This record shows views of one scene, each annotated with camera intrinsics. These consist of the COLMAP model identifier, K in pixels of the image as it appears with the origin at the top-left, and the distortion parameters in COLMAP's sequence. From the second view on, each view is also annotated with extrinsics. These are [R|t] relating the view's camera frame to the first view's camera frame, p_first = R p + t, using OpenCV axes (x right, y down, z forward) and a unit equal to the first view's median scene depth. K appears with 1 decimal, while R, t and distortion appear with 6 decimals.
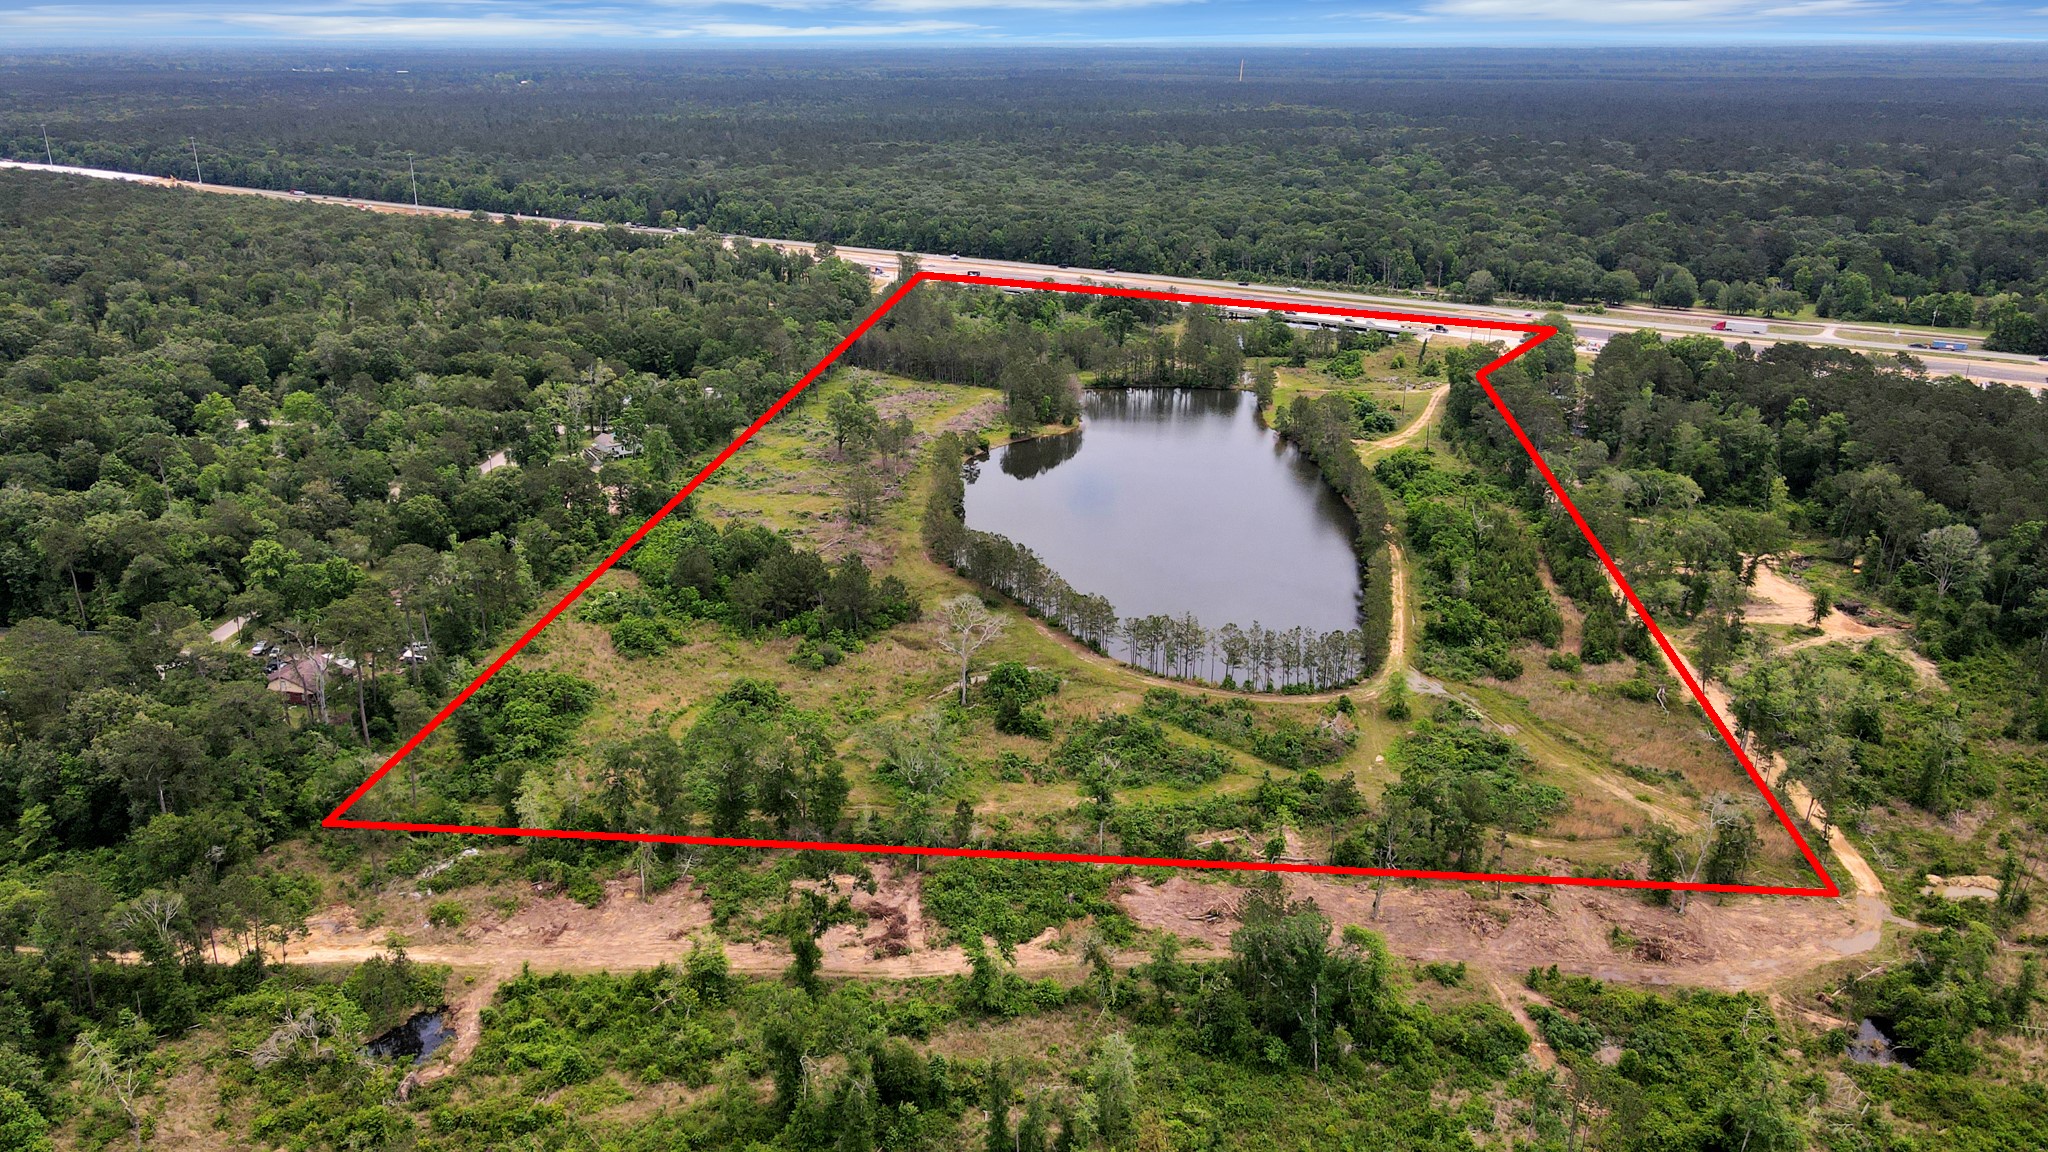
lens RADIAL K [[1510.2, 0, 1024.0], [0, 1510.2, 576.0], [0, 0, 1]] dist [-0.019125, 0.075599]
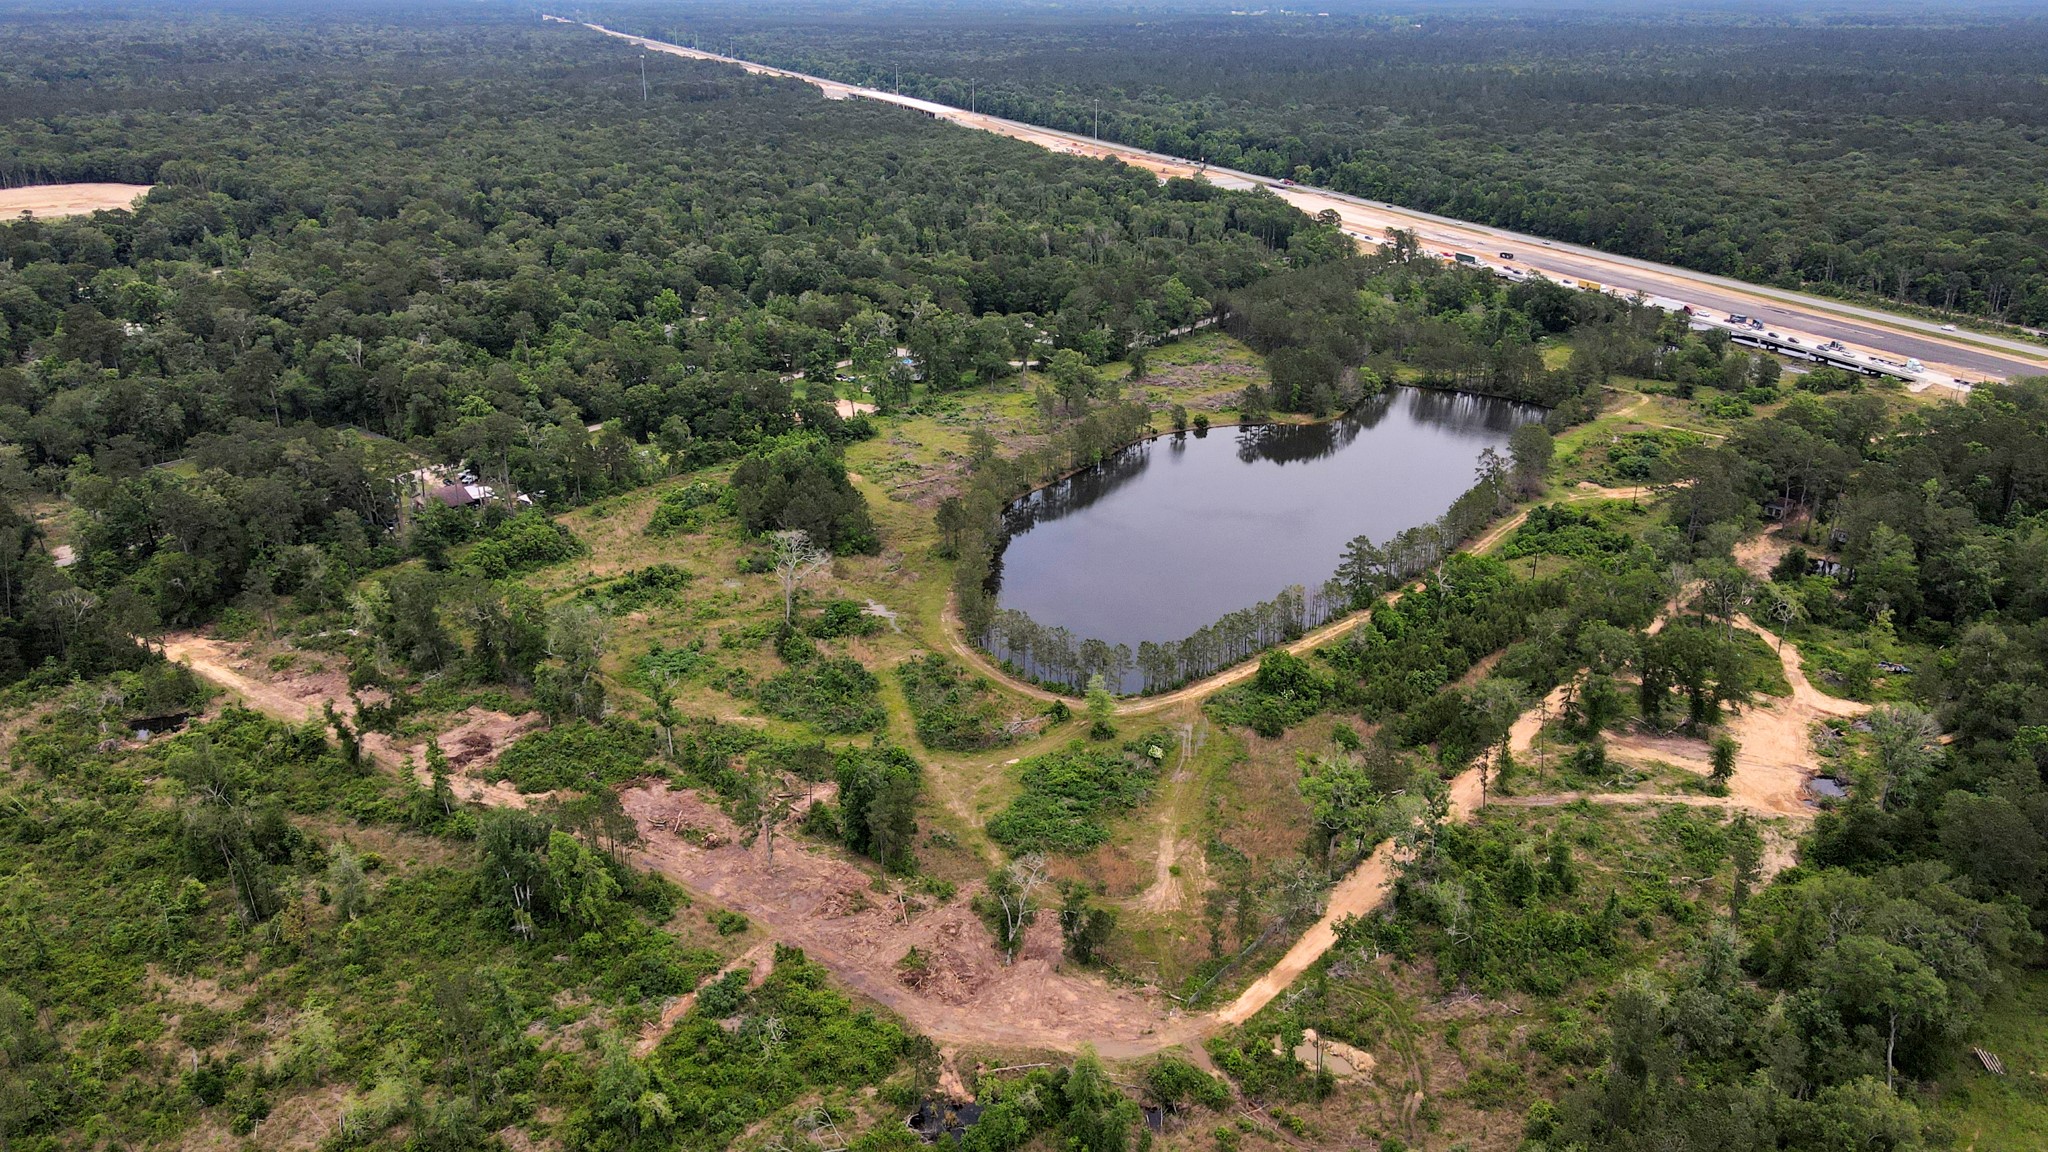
lens RADIAL K [[1507.2, 0, 1024.0], [0, 1507.2, 576.0], [0, 0, 1]] dist [-0.006211, 0.046059]
pose [[0.826306, 0.209907, -0.522645, 0.653220], [-0.190819, 0.977411, 0.090865, -0.083822], [0.529912, 0.024648, 0.847694, 0.117988]]
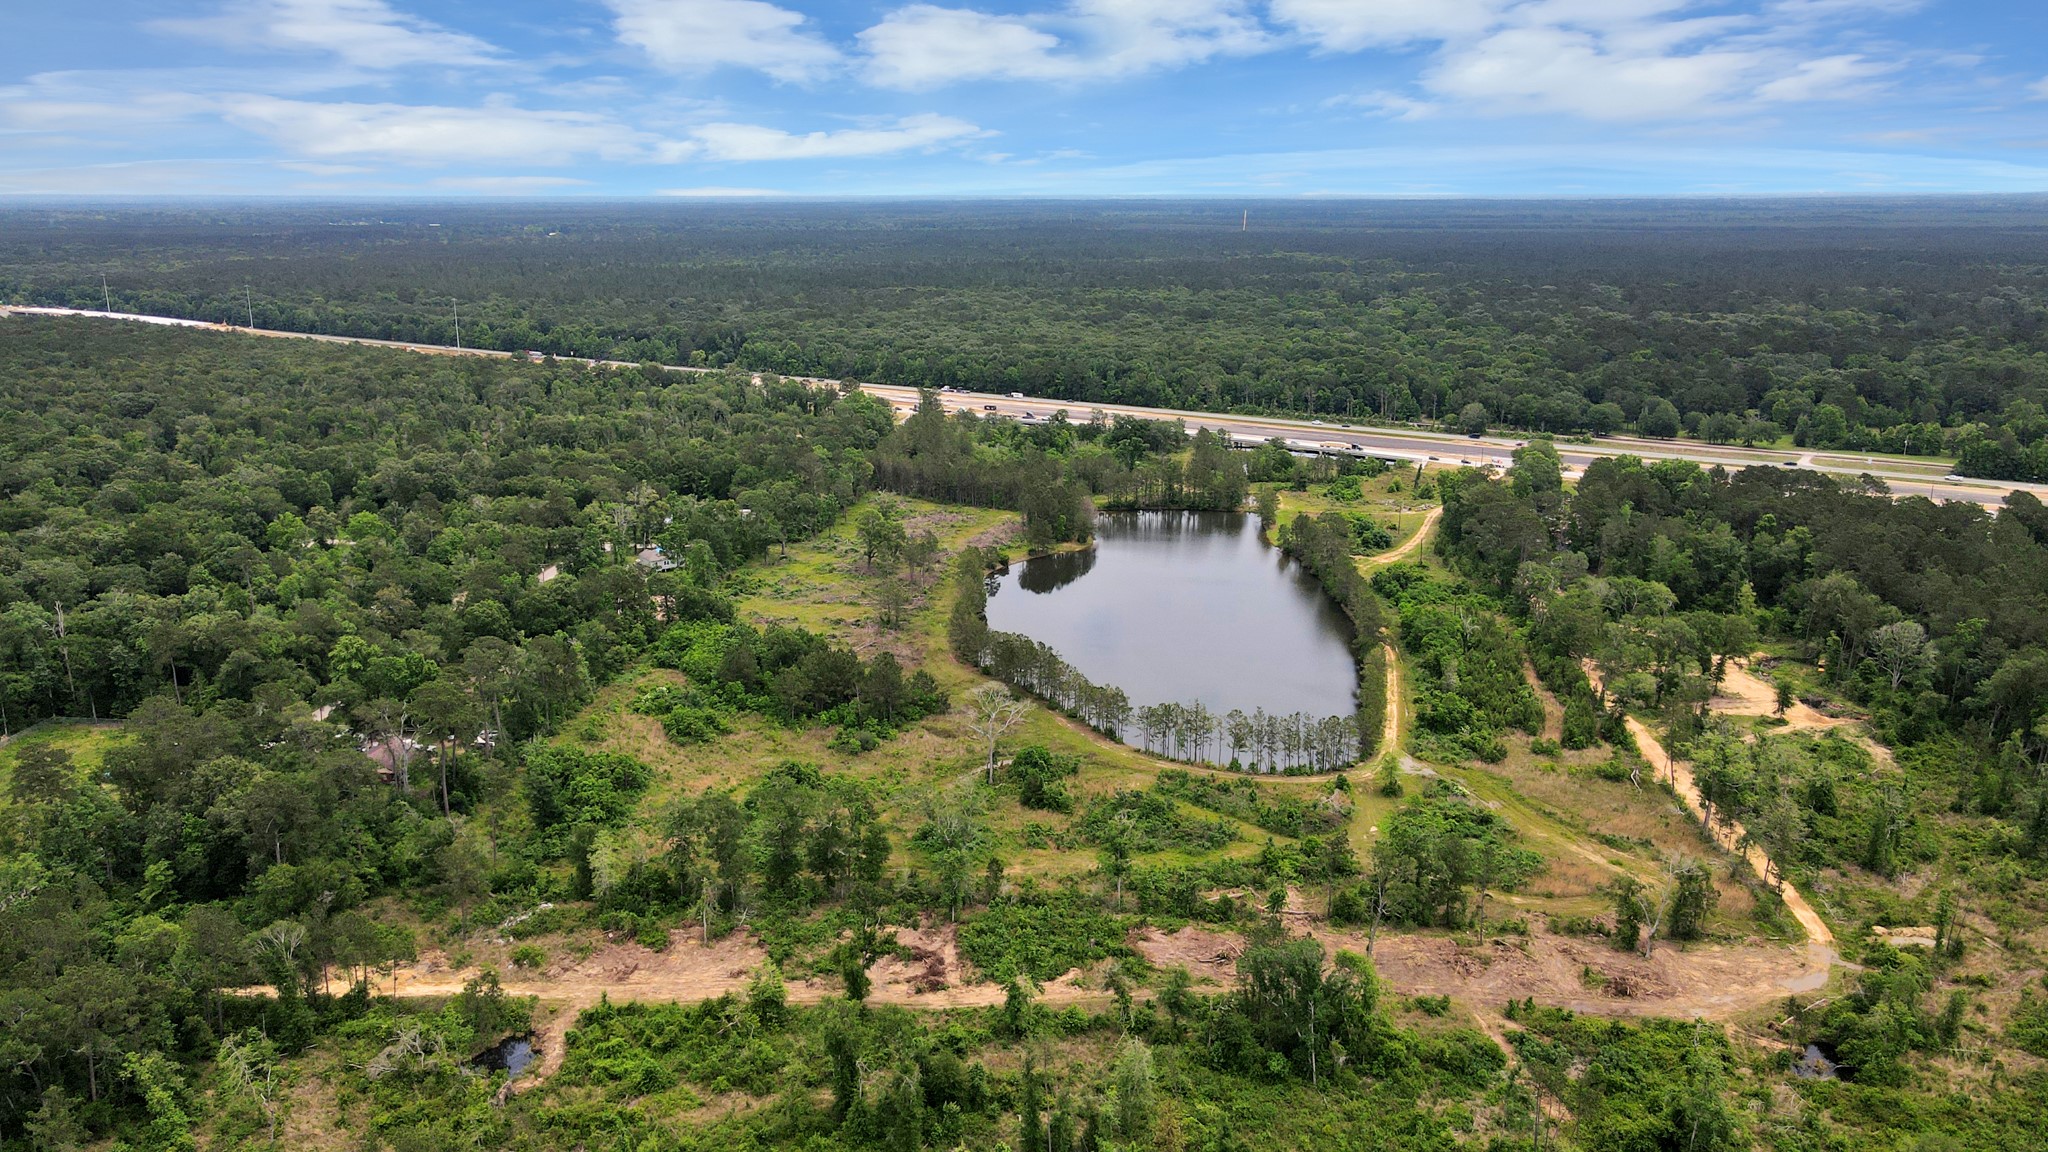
lens RADIAL K [[1513.2, 0, 1024.0], [0, 1513.2, 576.0], [0, 0, 1]] dist [-0.034556, 0.113550]
pose [[0.999979, -0.001099, -0.006415, -0.008323], [0.000499, 0.995690, -0.092747, 0.034892], [0.006490, 0.092741, 0.995669, -0.089733]]
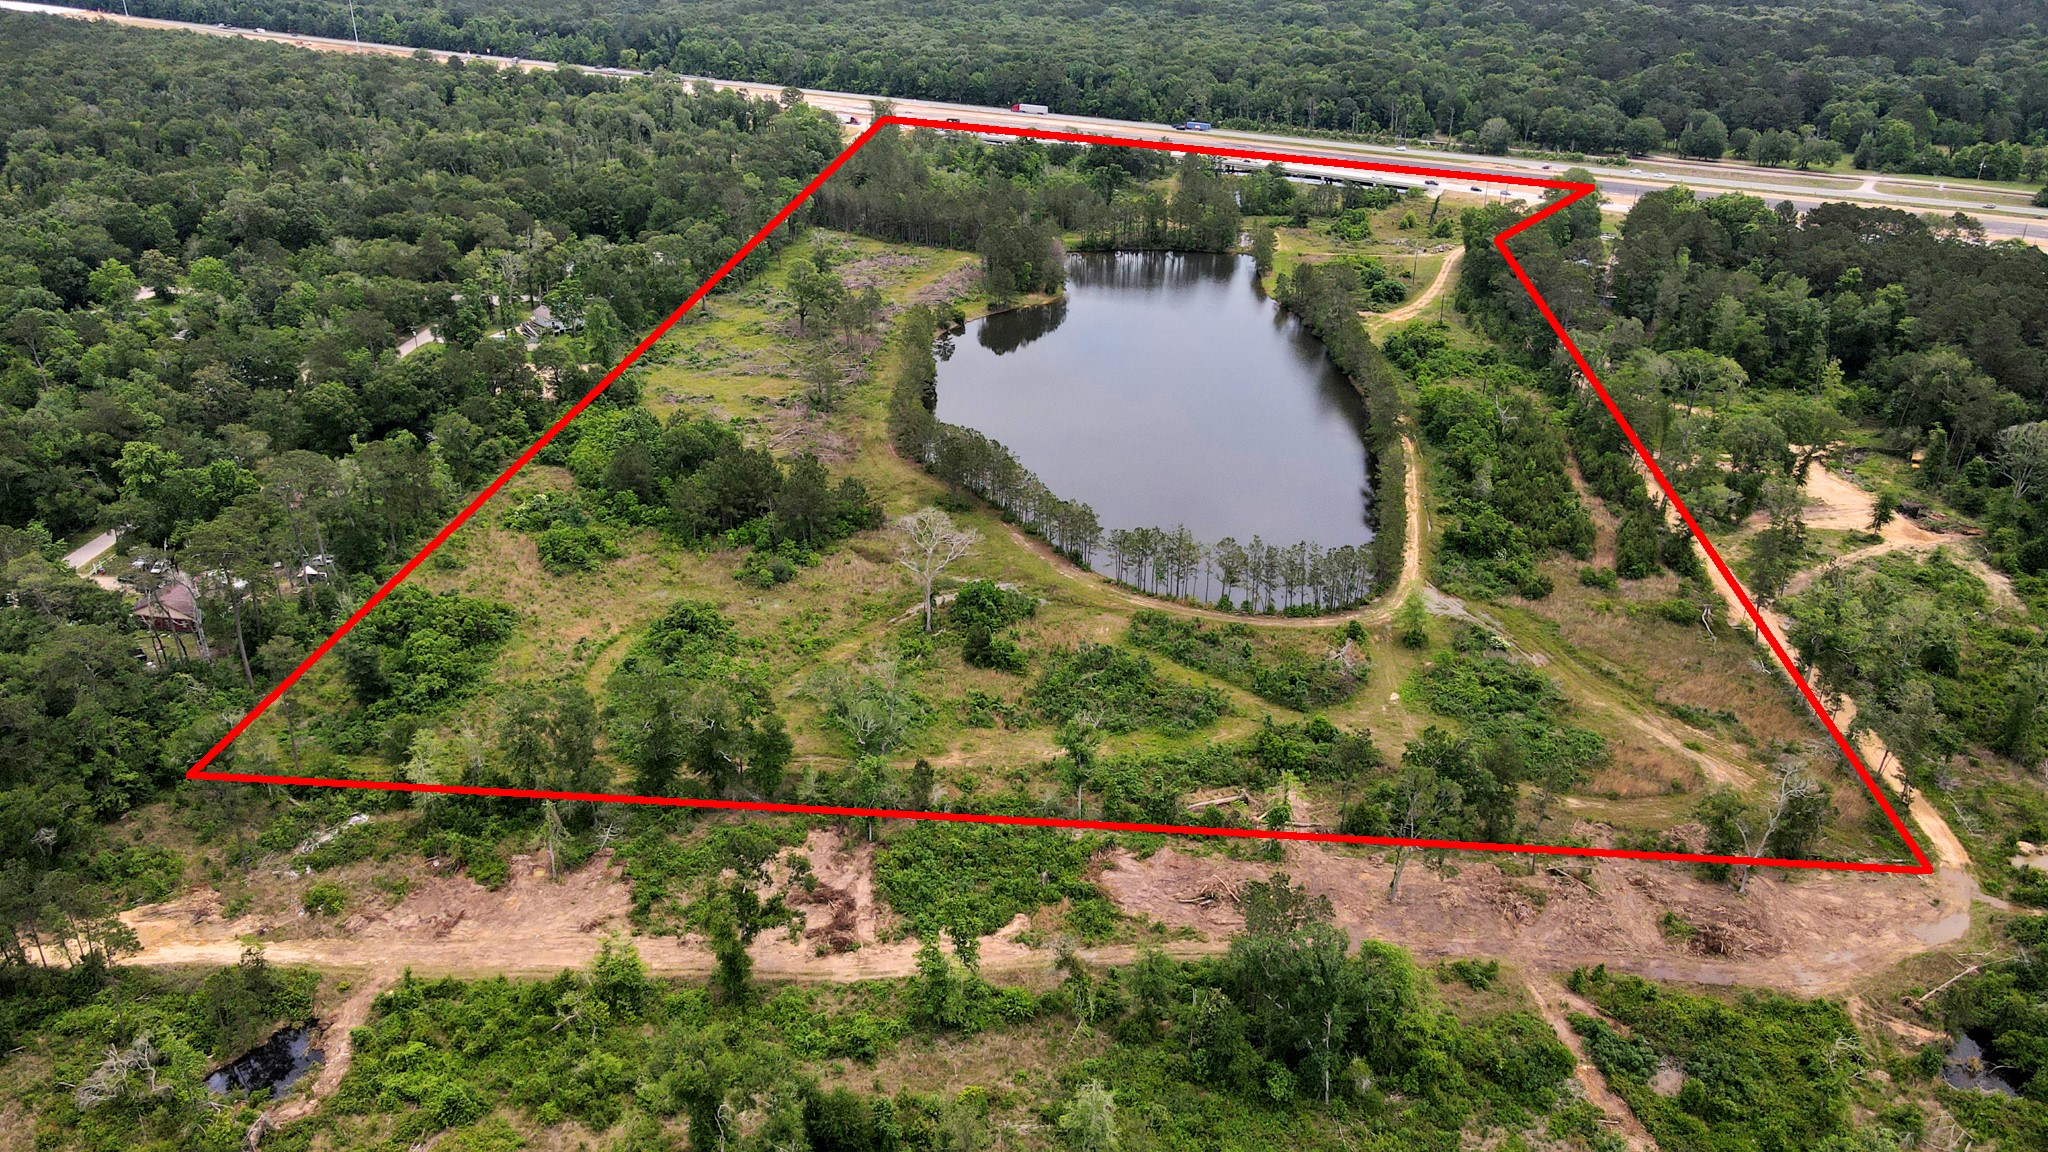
lens RADIAL K [[1507.2, 0, 1024.0], [0, 1507.2, 576.0], [0, 0, 1]] dist [-0.006211, 0.046059]
pose [[0.999974, -0.001535, 0.007071, 0.009627], [0.000819, 0.994968, 0.100186, -0.033938], [-0.007189, -0.100178, 0.994944, 0.108205]]
